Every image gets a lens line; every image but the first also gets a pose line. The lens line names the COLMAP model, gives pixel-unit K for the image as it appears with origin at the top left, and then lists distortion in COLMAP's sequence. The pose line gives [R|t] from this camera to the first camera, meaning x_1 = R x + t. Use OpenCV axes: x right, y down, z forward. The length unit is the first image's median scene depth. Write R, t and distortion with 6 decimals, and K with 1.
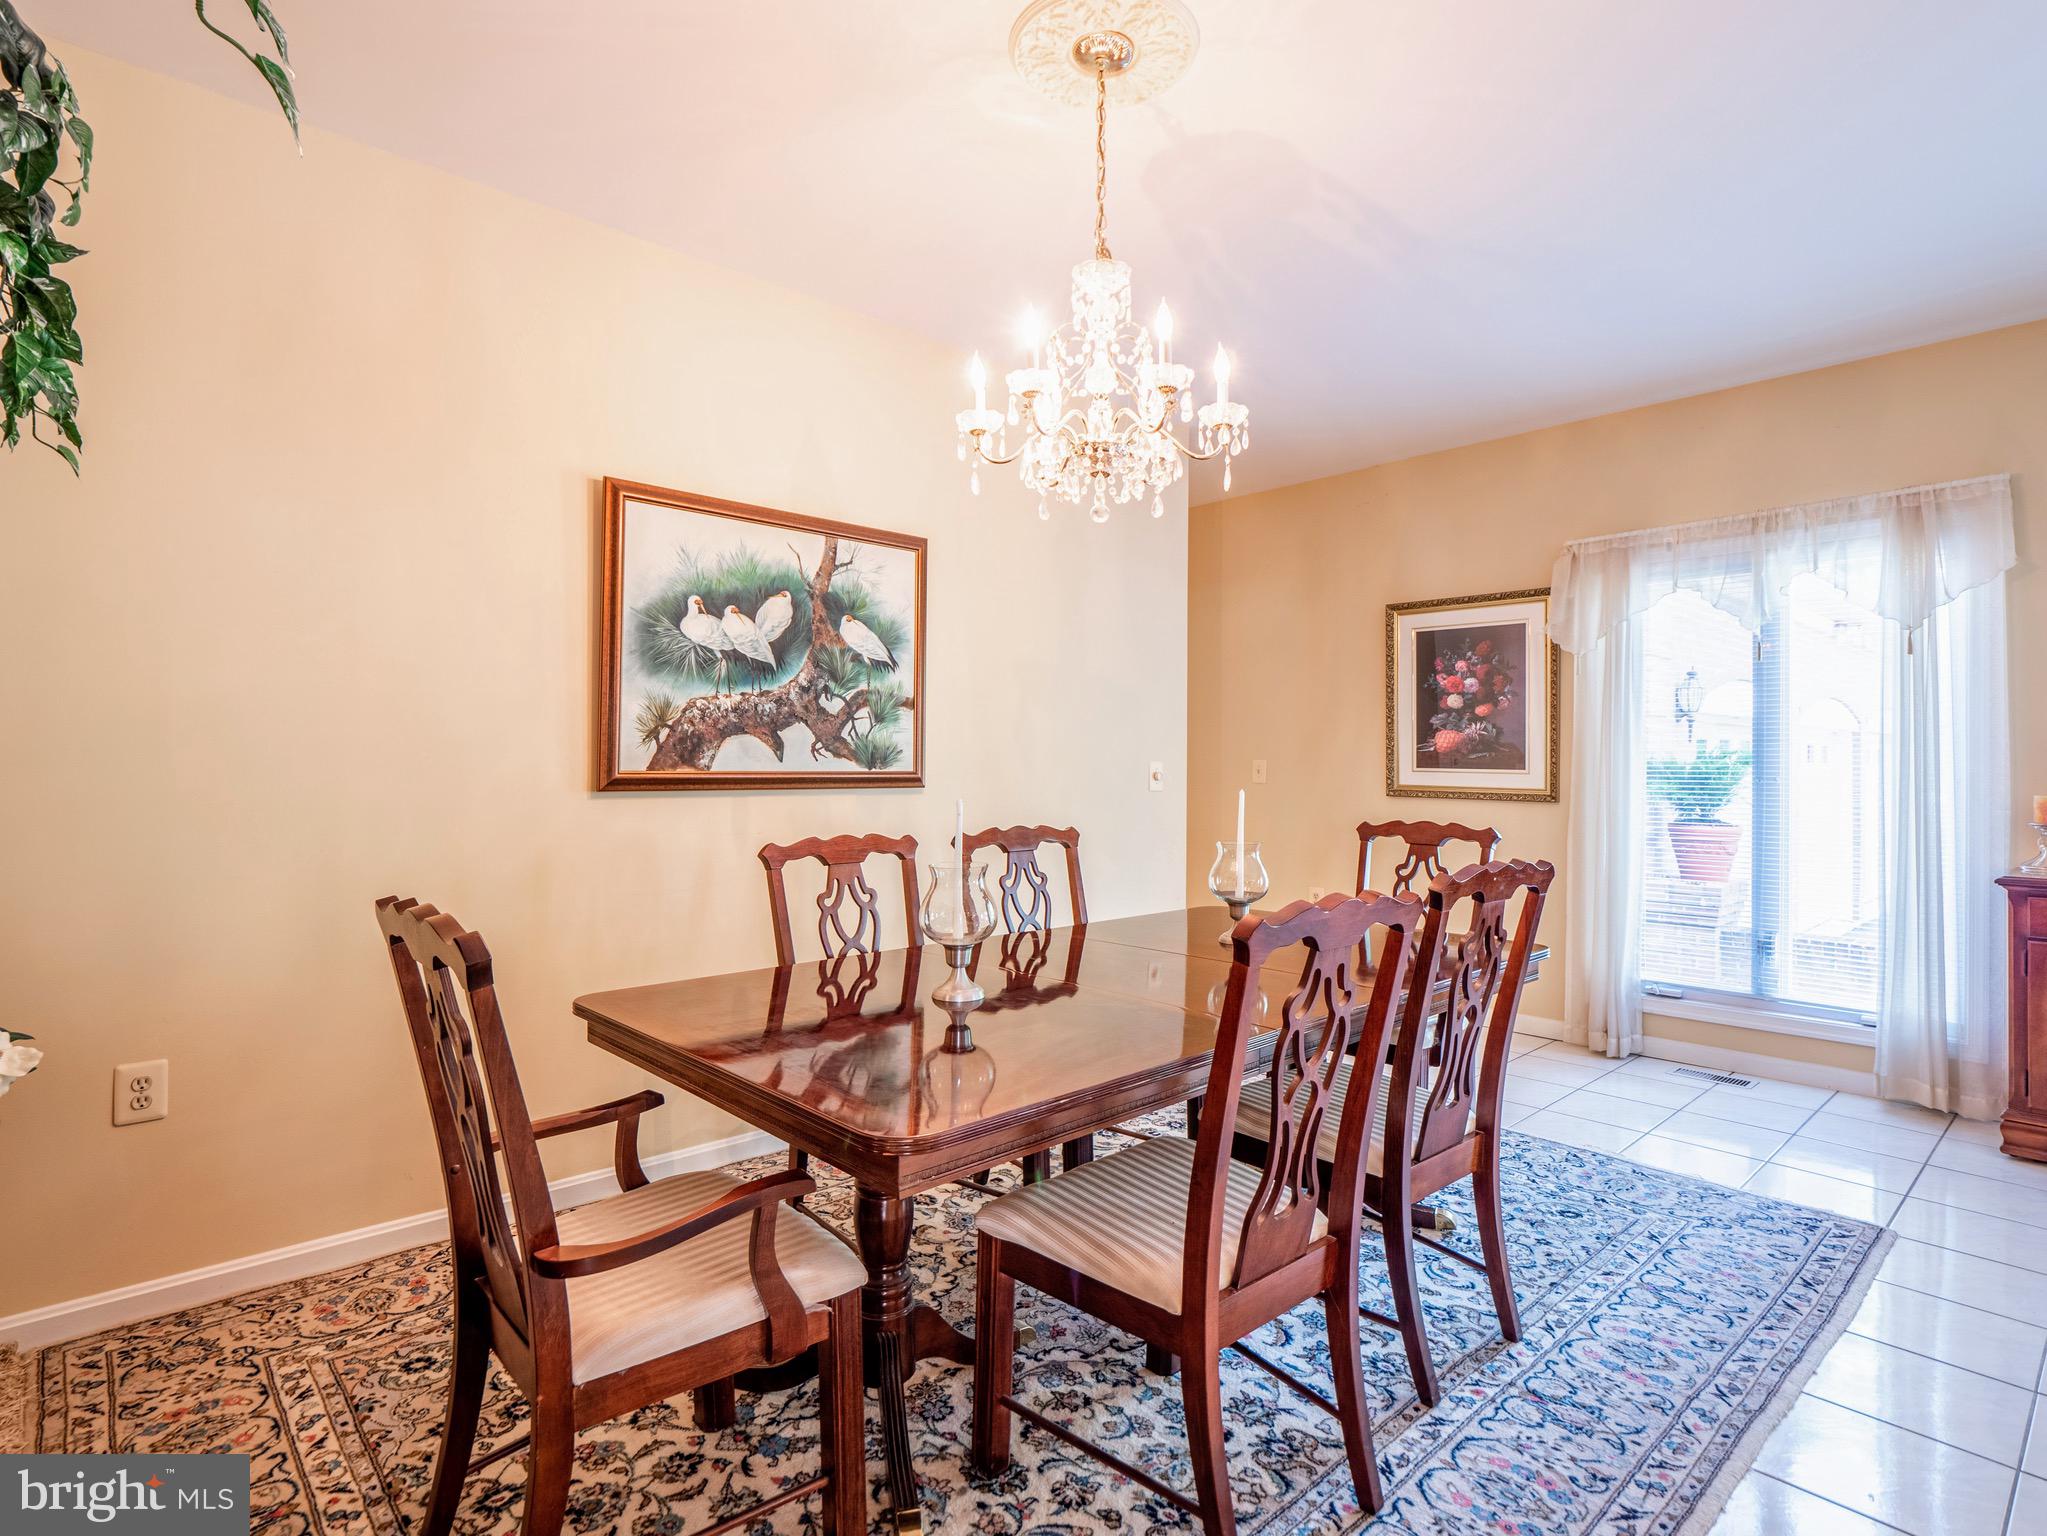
lens RADIAL K [[1050.4, 0, 1024.6], [0, 1050.4, 770.1], [0, 0, 1]] dist [-0.000645, -0.000999]
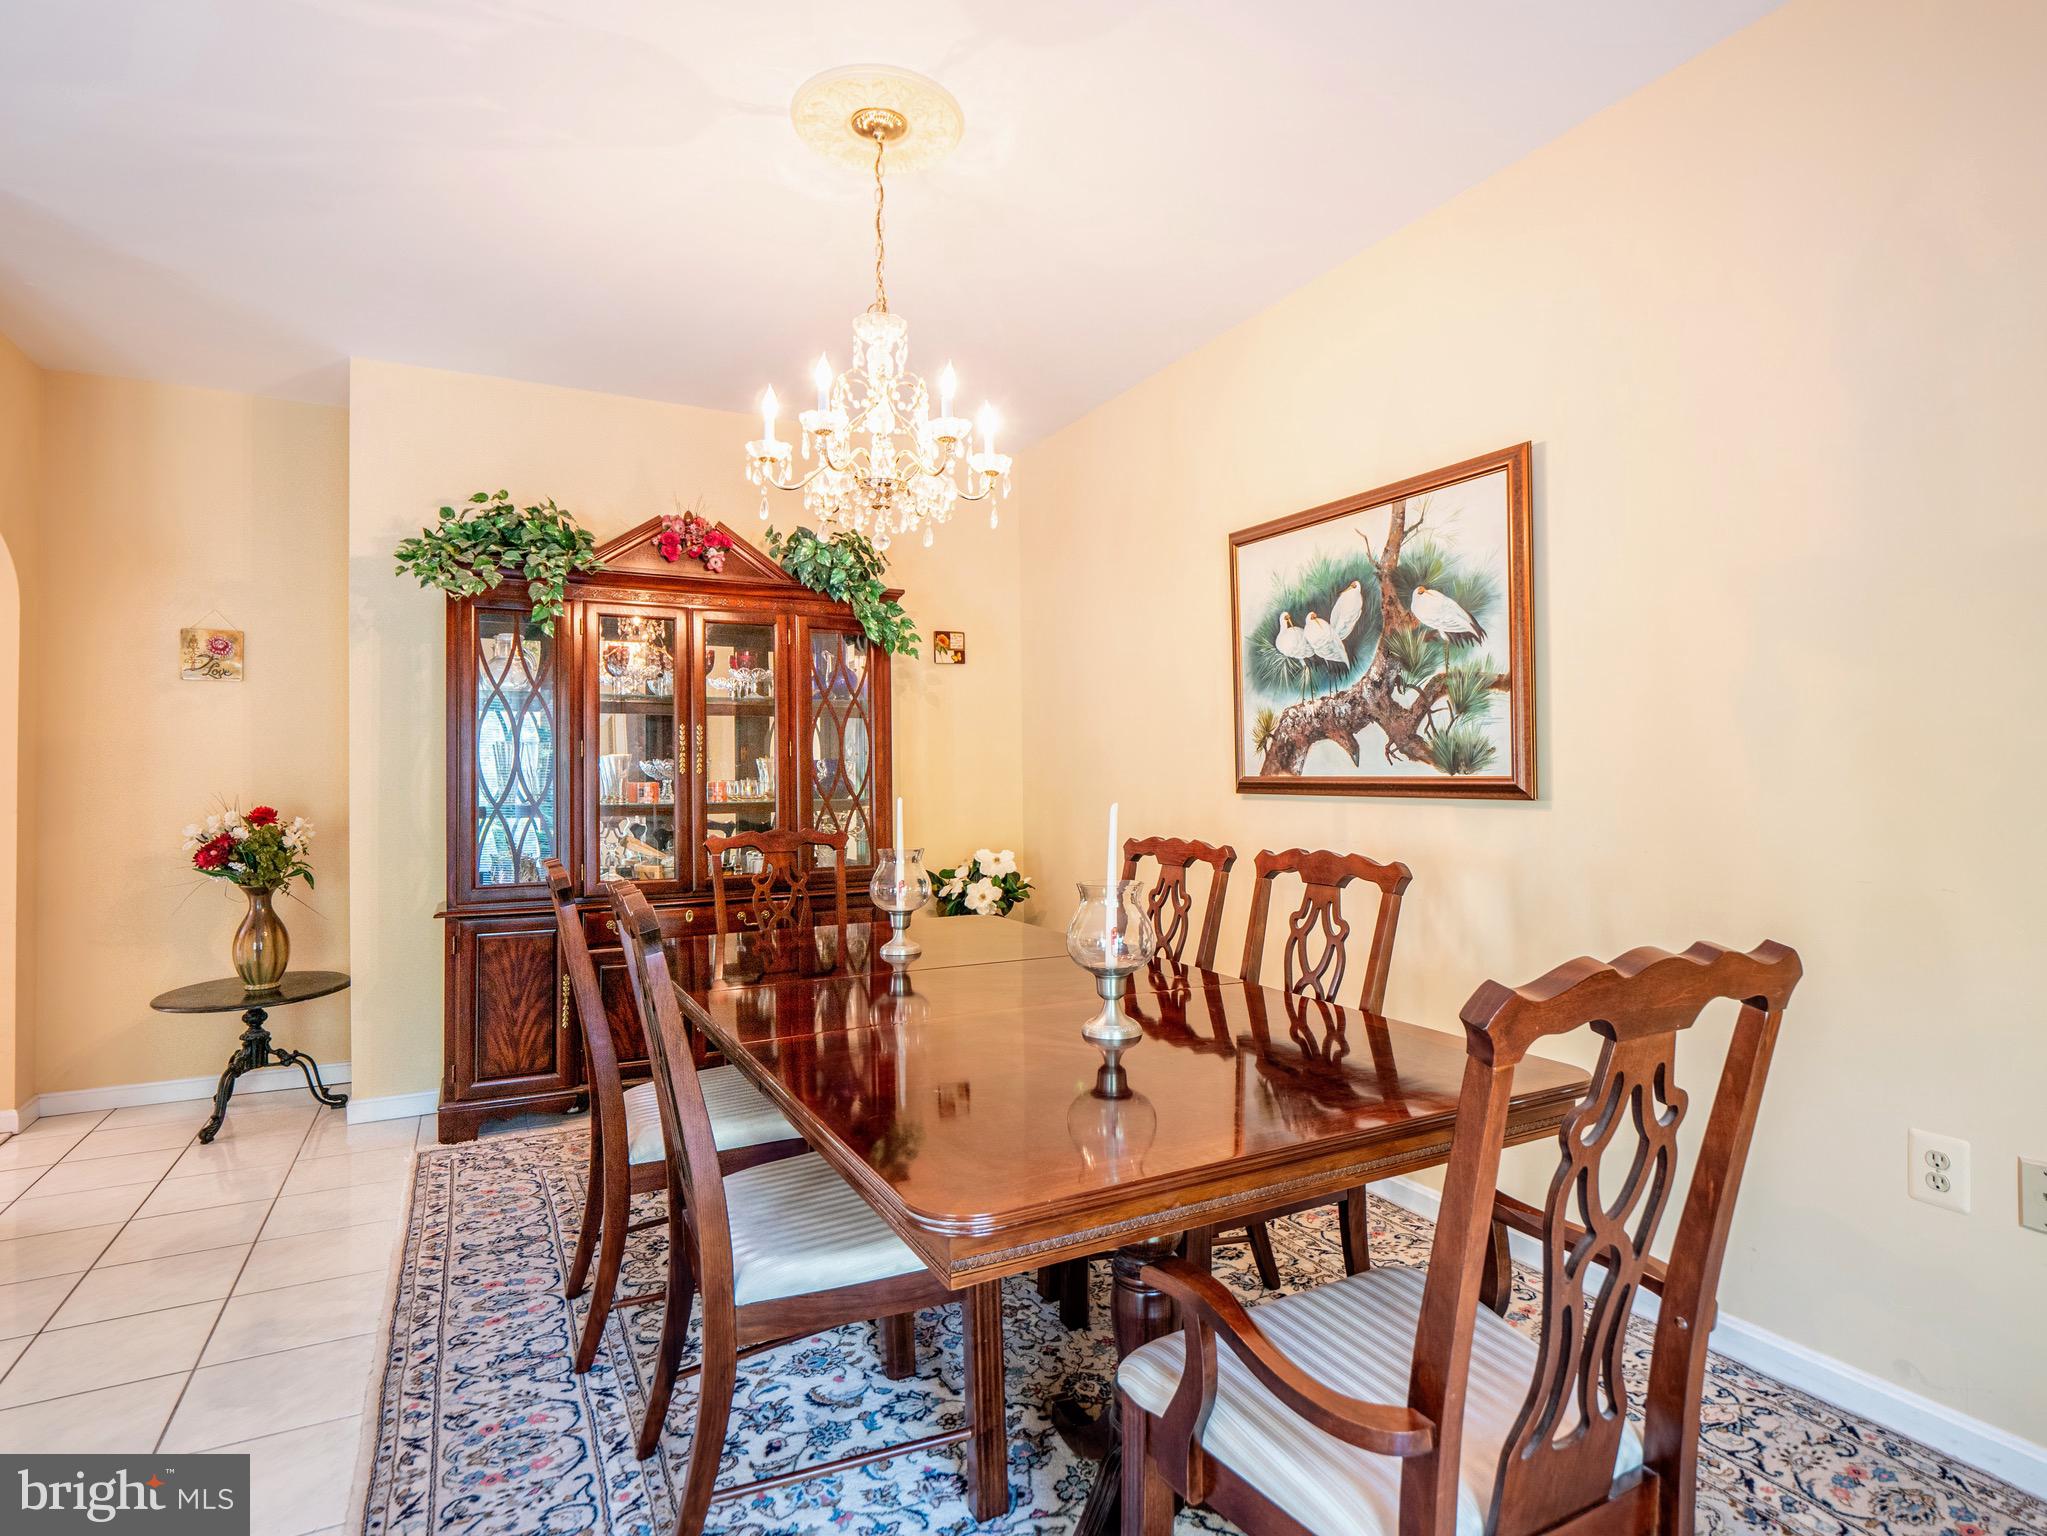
lens RADIAL K [[1050.4, 0, 1029.4], [0, 1050.4, 768.7], [0, 0, 1]] dist [-0.000645, -0.000999]
pose [[-0.243751, -0.009901, -0.969787, 0.736136], [-0.003993, 0.999950, -0.009206, 0.003809], [0.969830, 0.001629, -0.243778, 0.947995]]
